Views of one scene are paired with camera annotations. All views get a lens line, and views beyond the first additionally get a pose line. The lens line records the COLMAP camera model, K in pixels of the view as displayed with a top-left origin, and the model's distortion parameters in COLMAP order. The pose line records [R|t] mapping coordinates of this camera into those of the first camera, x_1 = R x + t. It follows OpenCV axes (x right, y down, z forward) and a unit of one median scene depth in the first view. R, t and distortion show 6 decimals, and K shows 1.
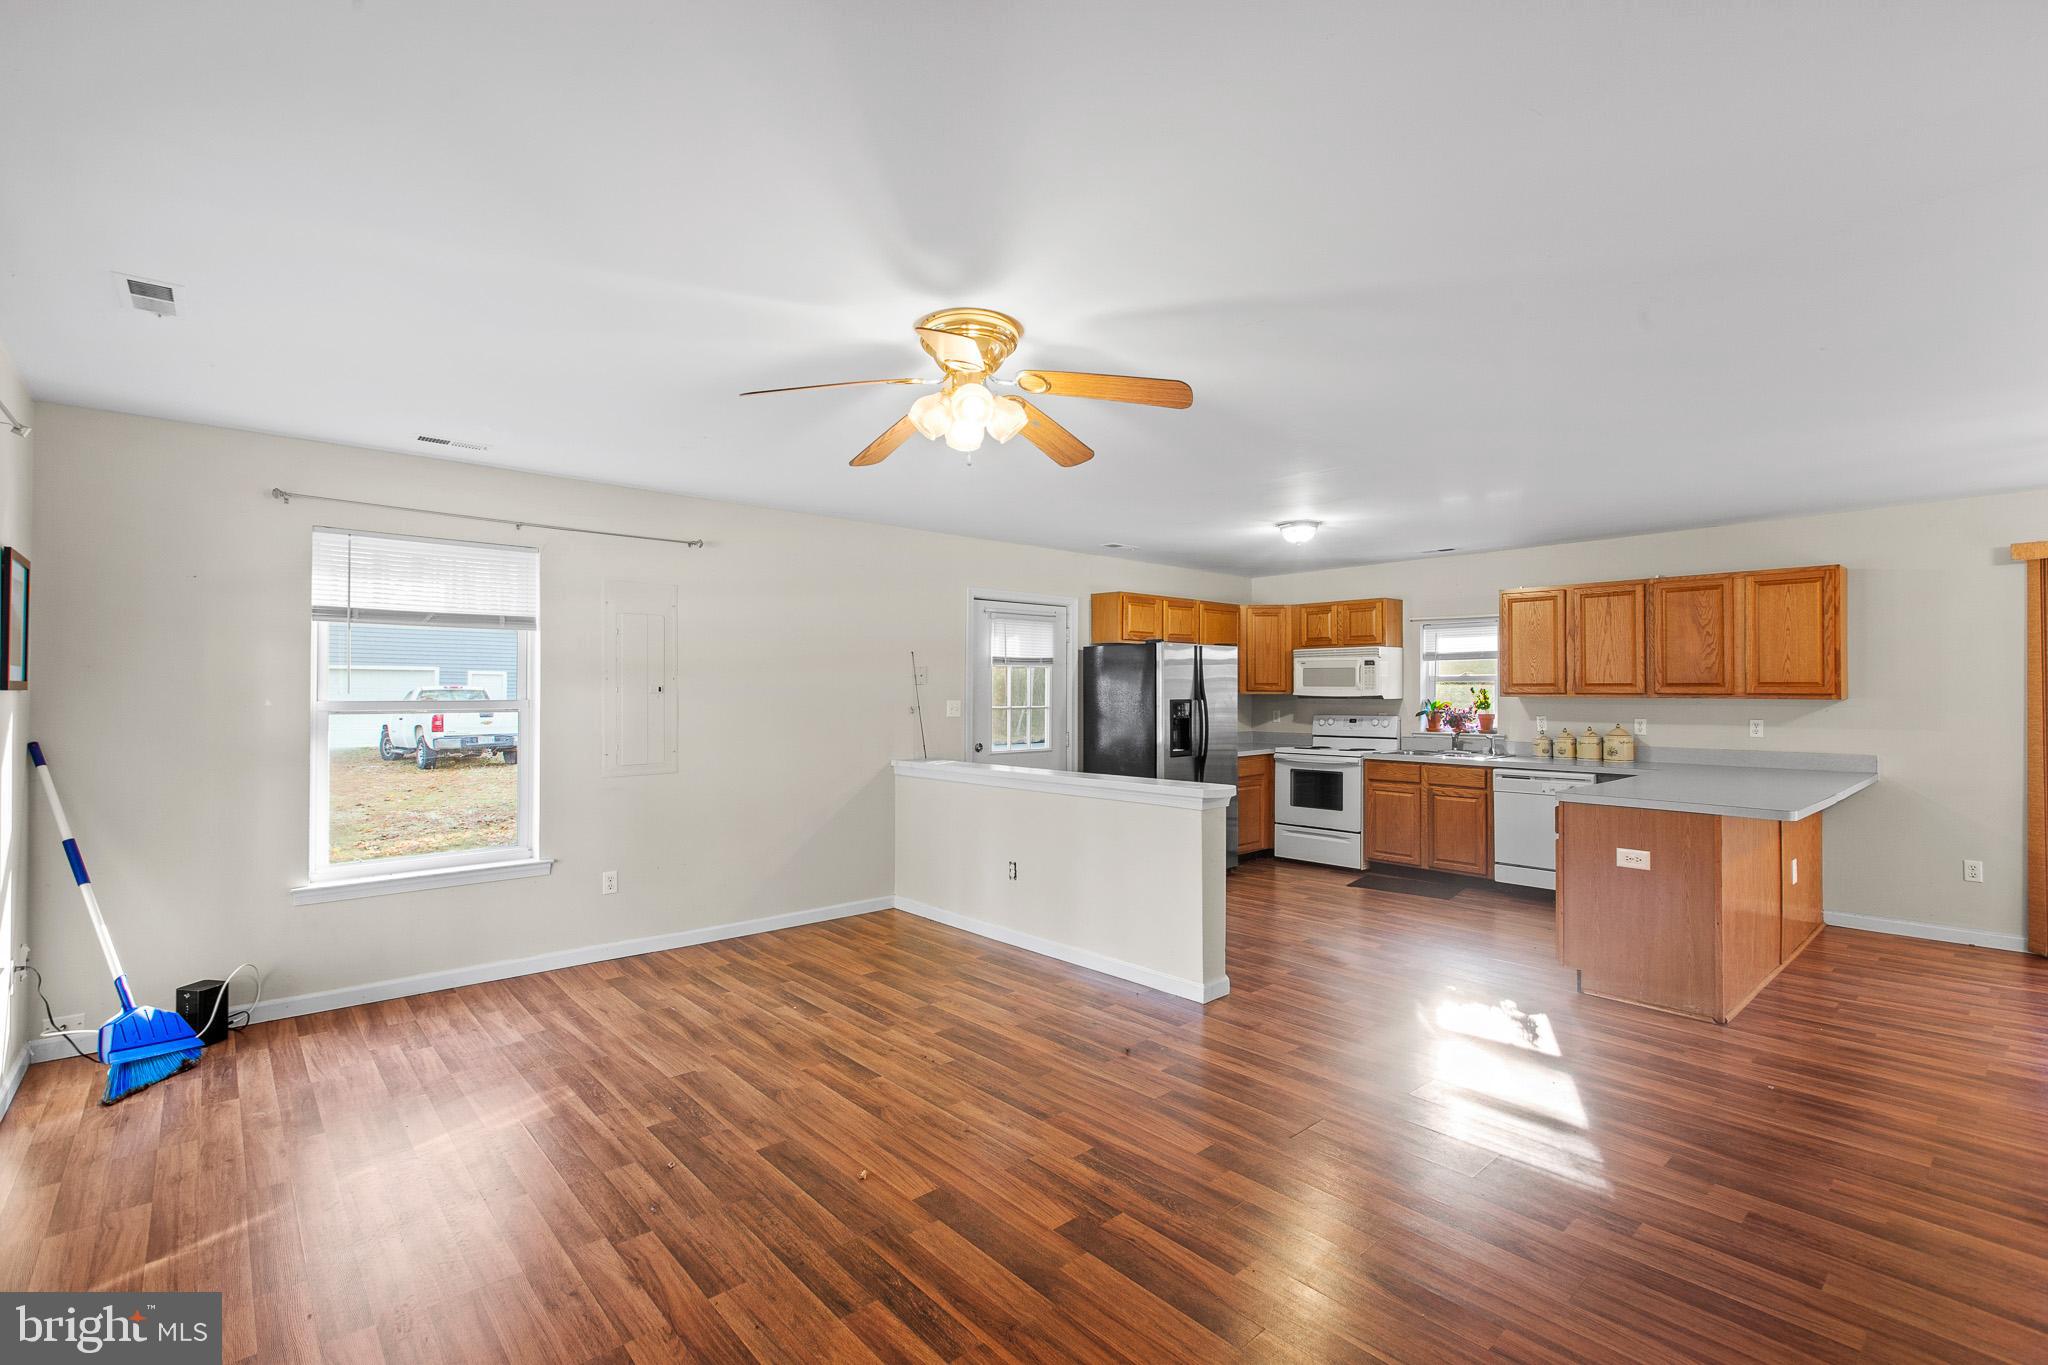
lens RADIAL K [[929.3, 0, 1015.7], [0, 929.3, 679.4], [0, 0, 1]] dist [-0.001207, 0.000566]
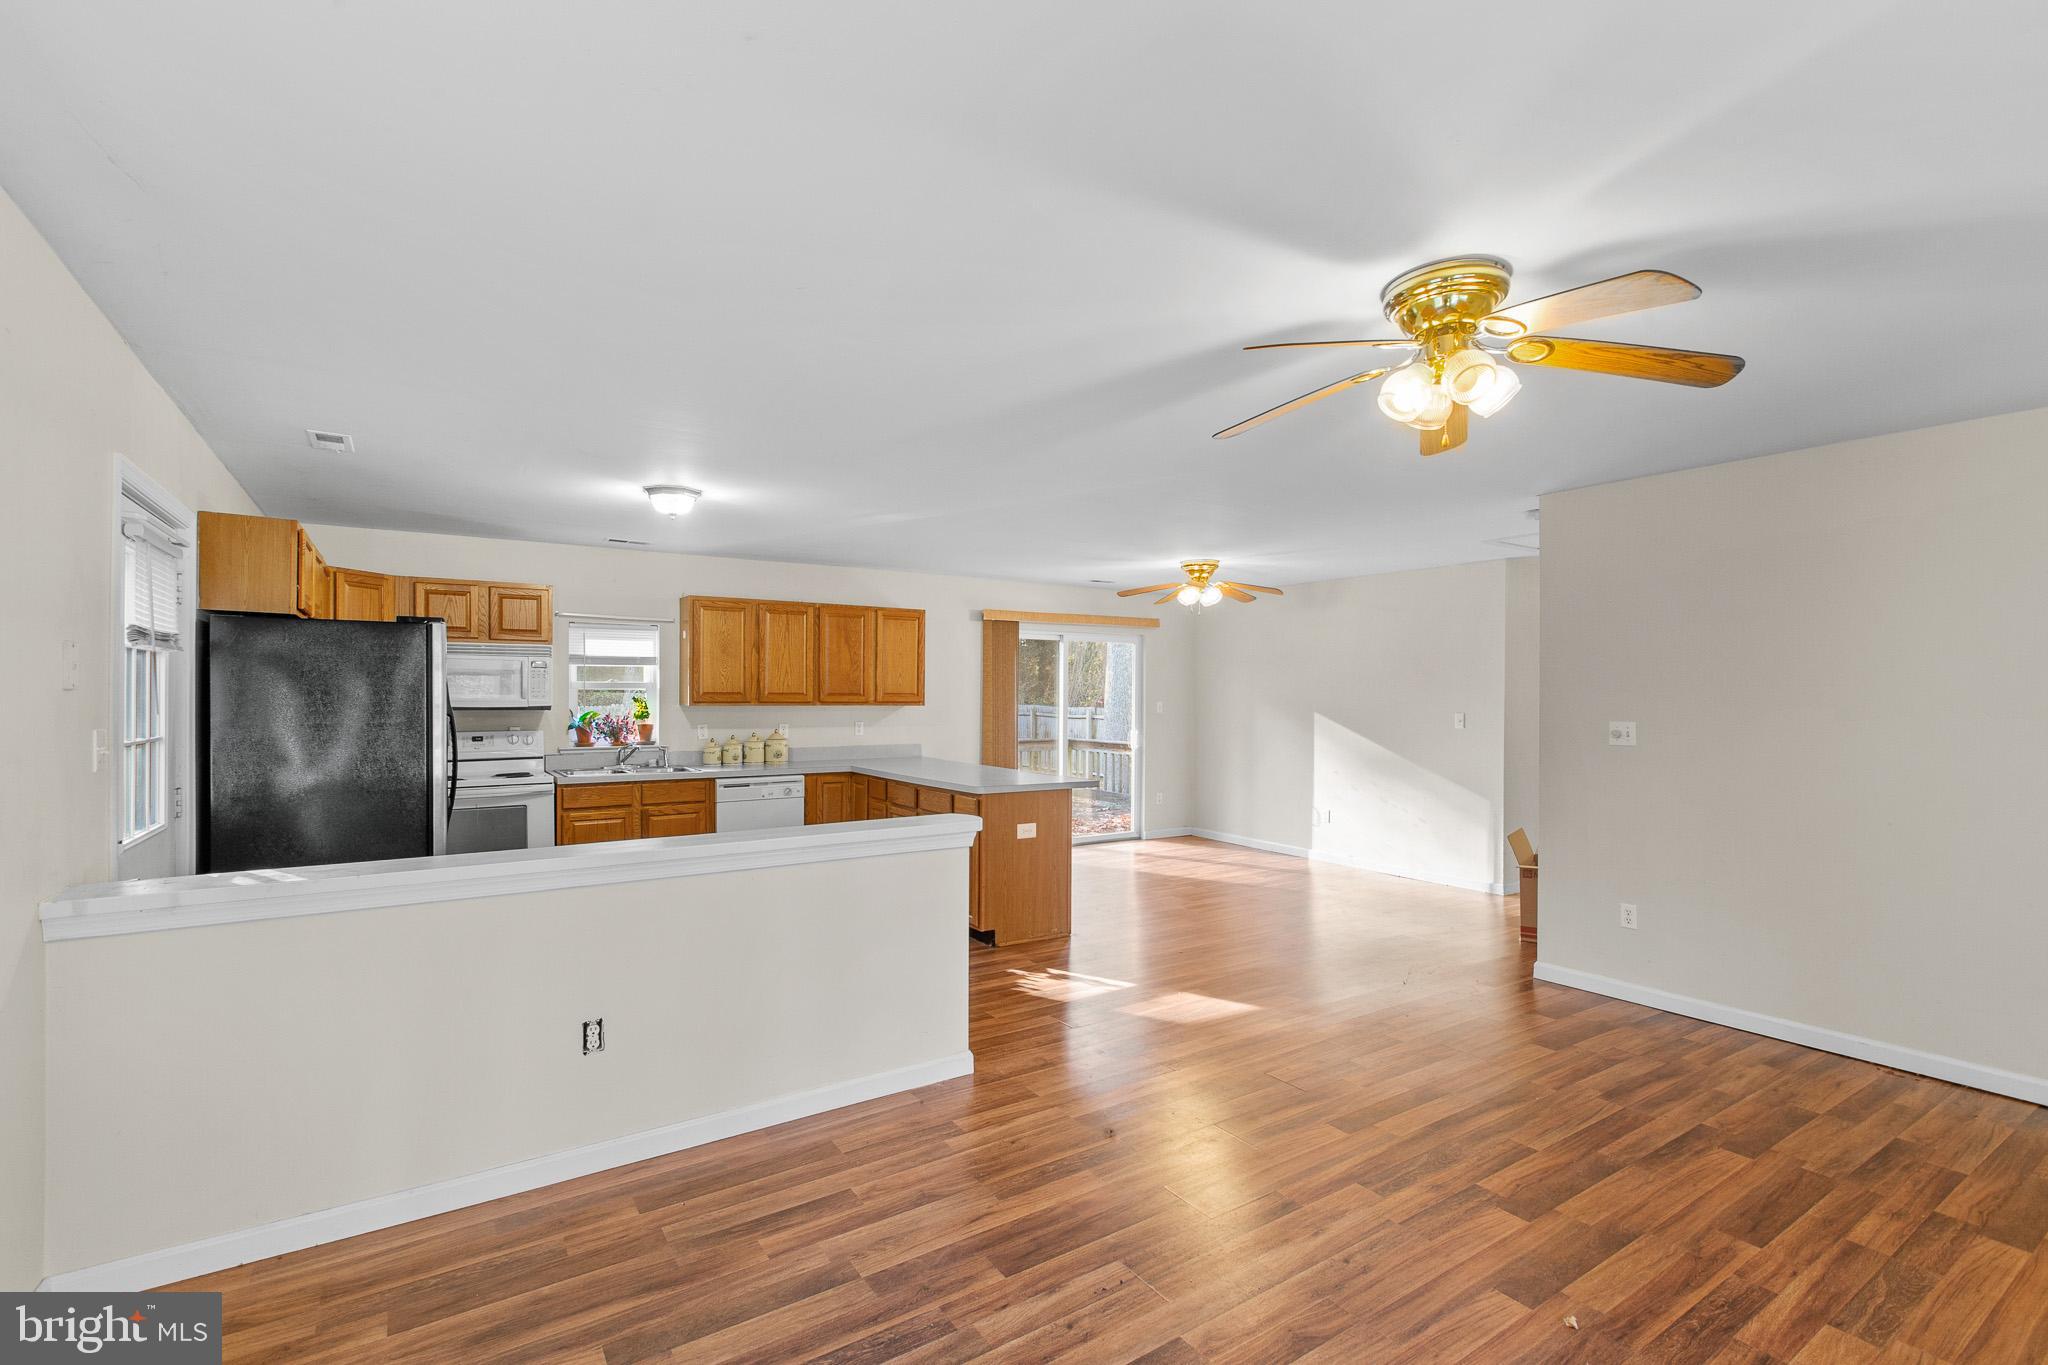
lens RADIAL K [[929.3, 0, 1027.0], [0, 929.3, 702.8], [0, 0, 1]] dist [-0.001207, 0.000566]
pose [[0.129860, -0.008024, 0.991500, -0.399871], [-0.014541, 0.999844, 0.009996, 0.000984], [-0.991426, -0.015715, 0.129723, 0.536653]]
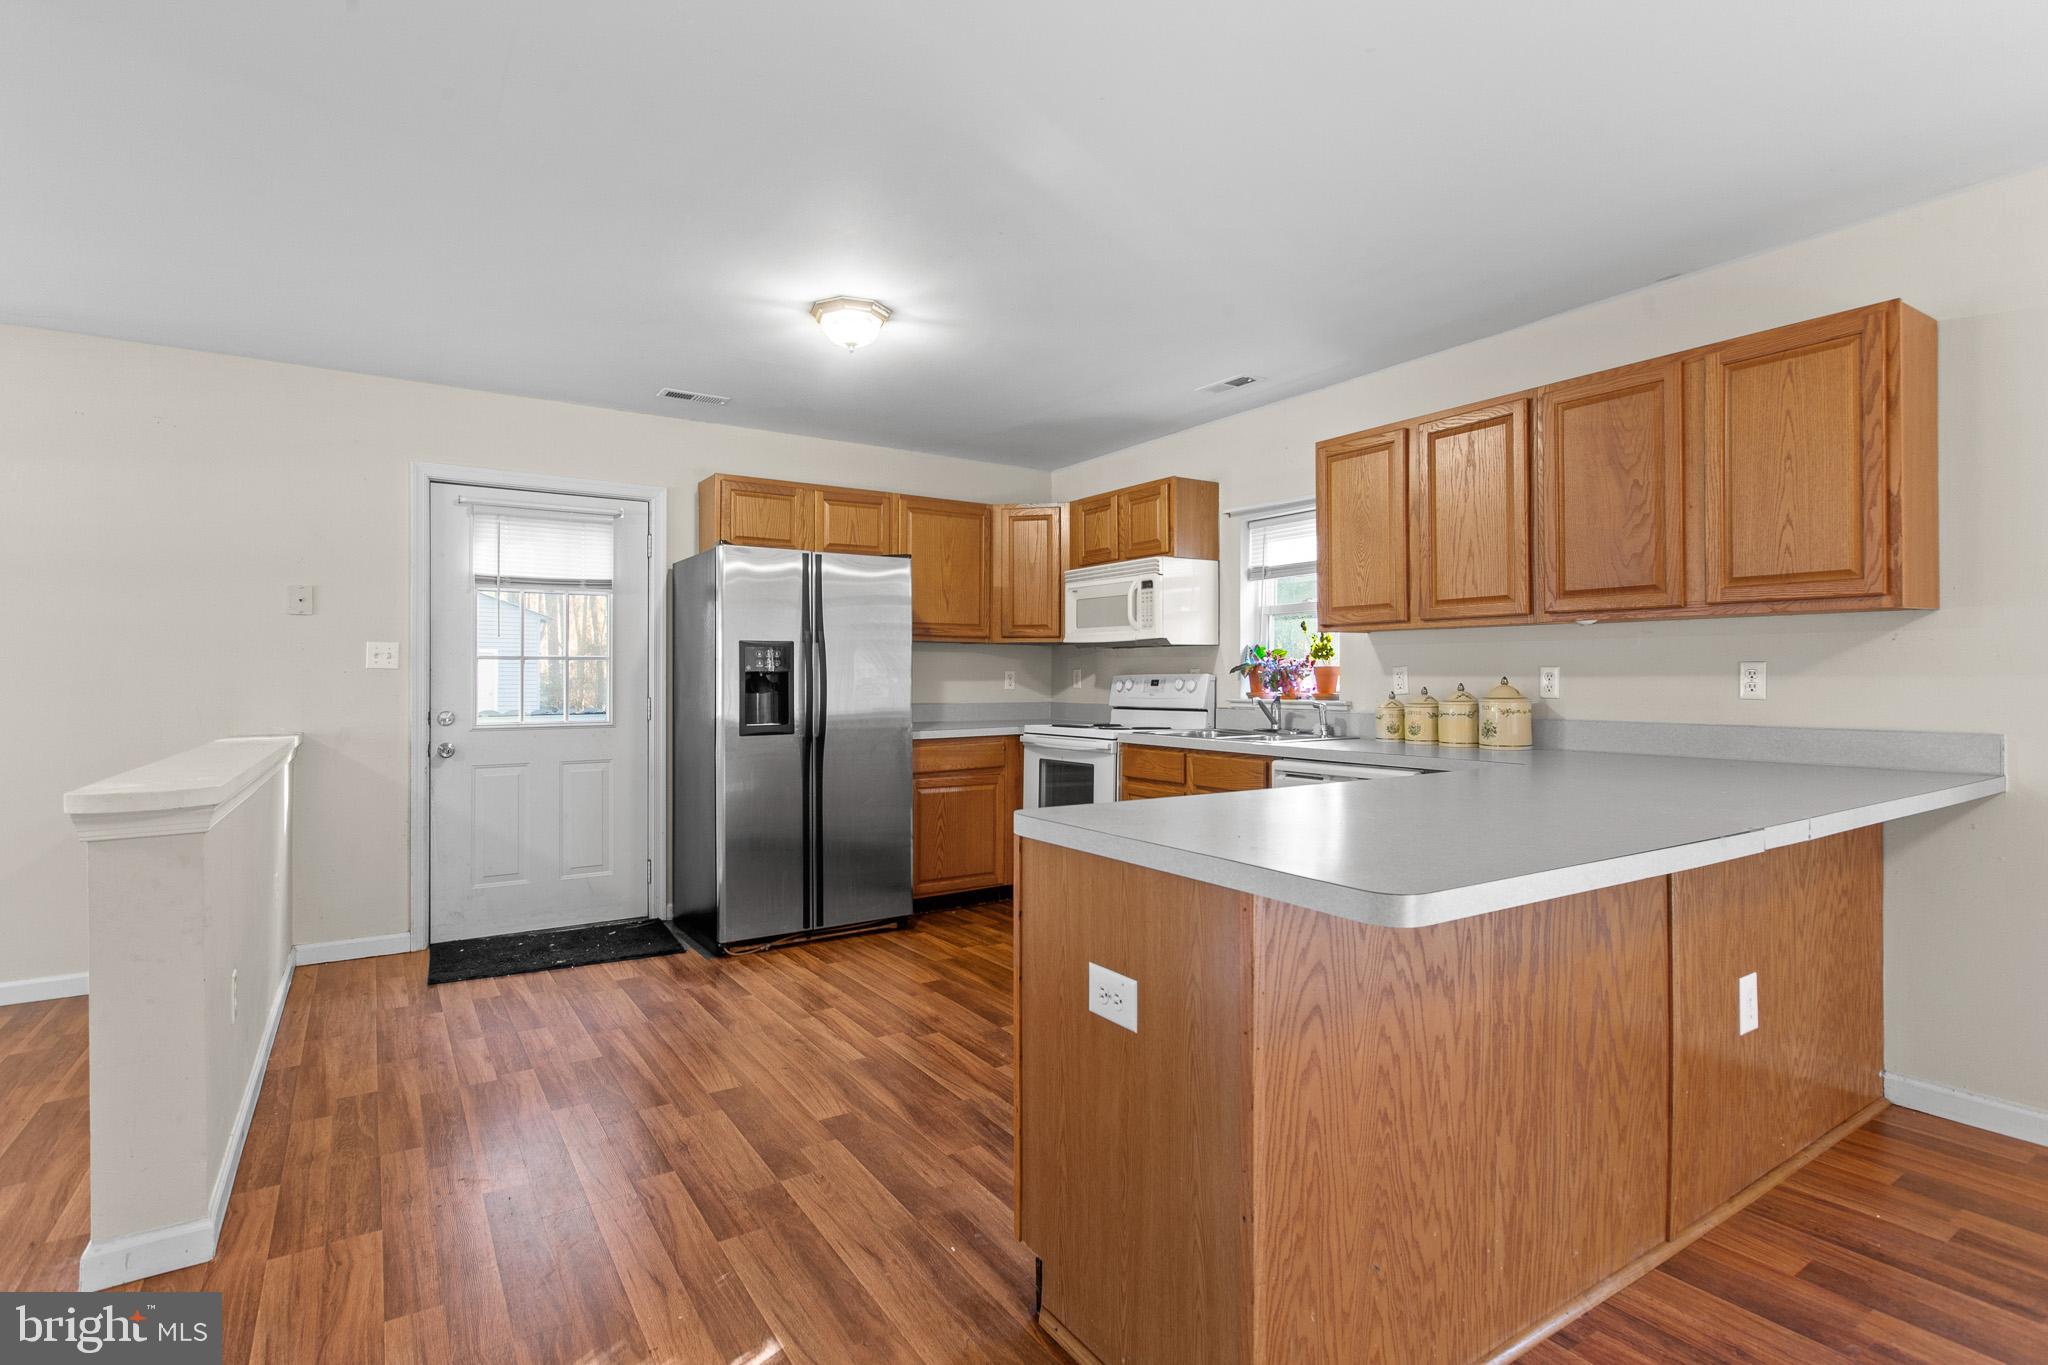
lens RADIAL K [[995.2, 0, 1037.5], [0, 995.2, 671.9], [0, 0, 1]] dist [0.003740, -0.000029]
pose [[0.991149, -0.003714, -0.132702, 0.442194], [0.004516, 0.999973, 0.005741, 0.039093], [0.132677, -0.006290, 0.991139, 0.386622]]
